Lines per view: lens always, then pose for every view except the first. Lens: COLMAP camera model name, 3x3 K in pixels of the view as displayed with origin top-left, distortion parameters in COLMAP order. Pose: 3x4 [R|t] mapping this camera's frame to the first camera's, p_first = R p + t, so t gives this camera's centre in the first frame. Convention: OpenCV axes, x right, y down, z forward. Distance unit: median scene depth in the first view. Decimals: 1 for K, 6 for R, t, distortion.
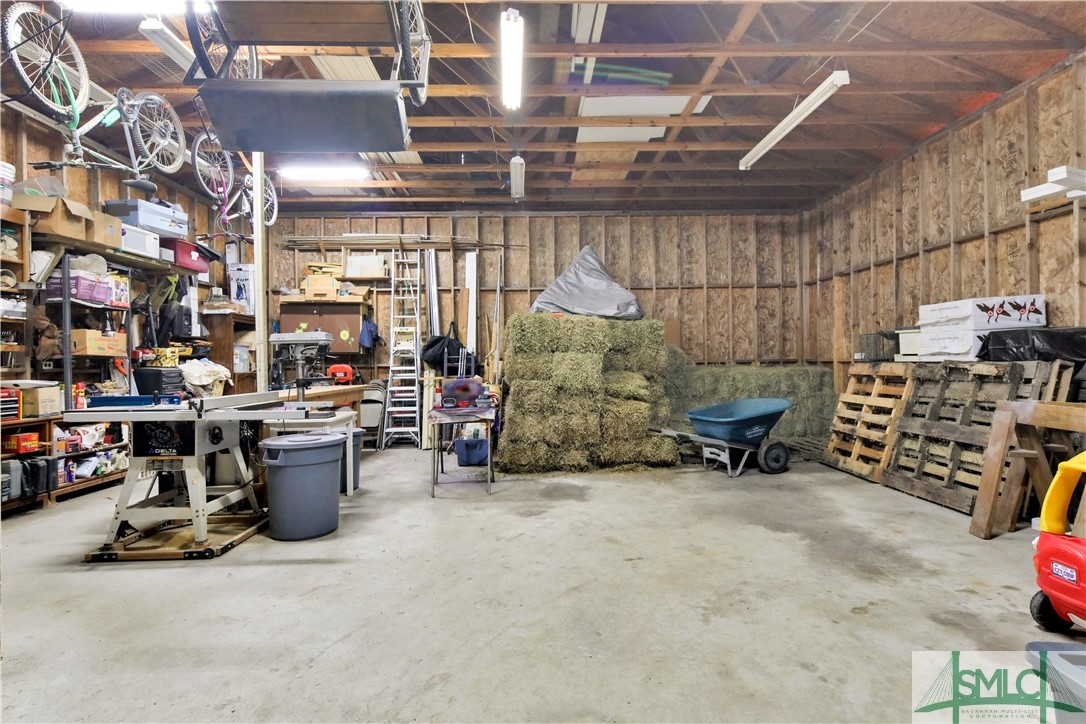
lens RADIAL K [[495.6, 0, 542.2], [0, 495.6, 358.1], [0, 0, 1]] dist [0.019373, -0.005565]
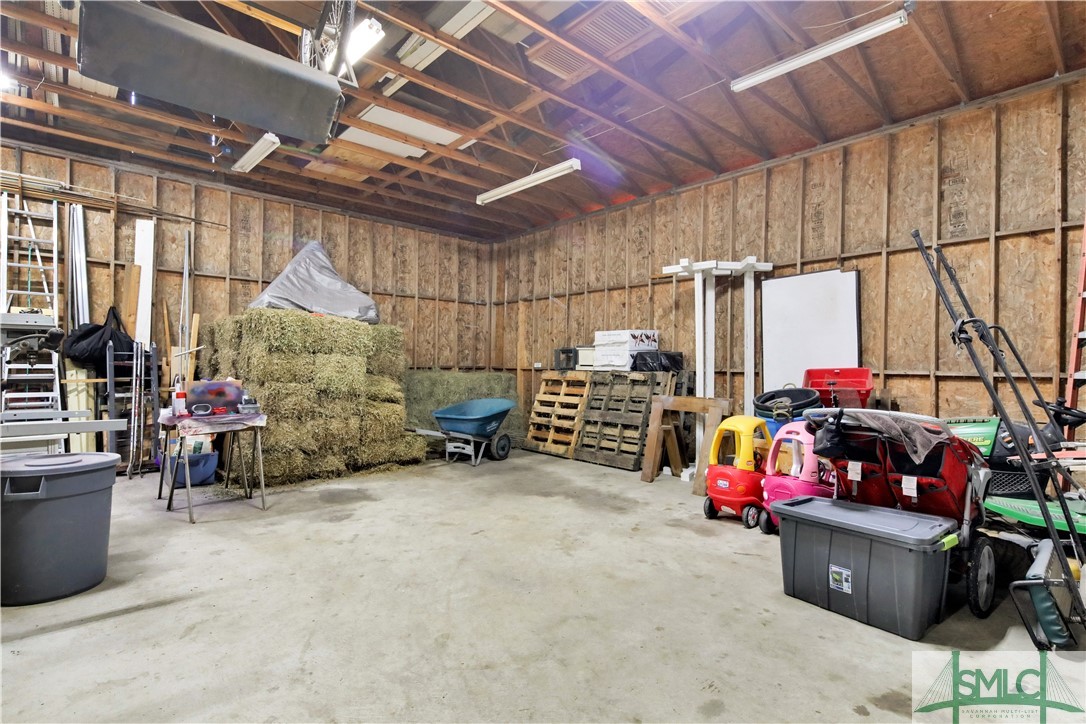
lens RADIAL K [[495.6, 0, 542.2], [0, 495.6, 358.1], [0, 0, 1]] dist [0.019373, -0.005565]
pose [[0.782411, 0.033999, 0.621833, -0.215691], [-0.028232, 0.999418, -0.019121, 0.002813], [-0.622122, -0.002595, 0.782916, -0.012076]]
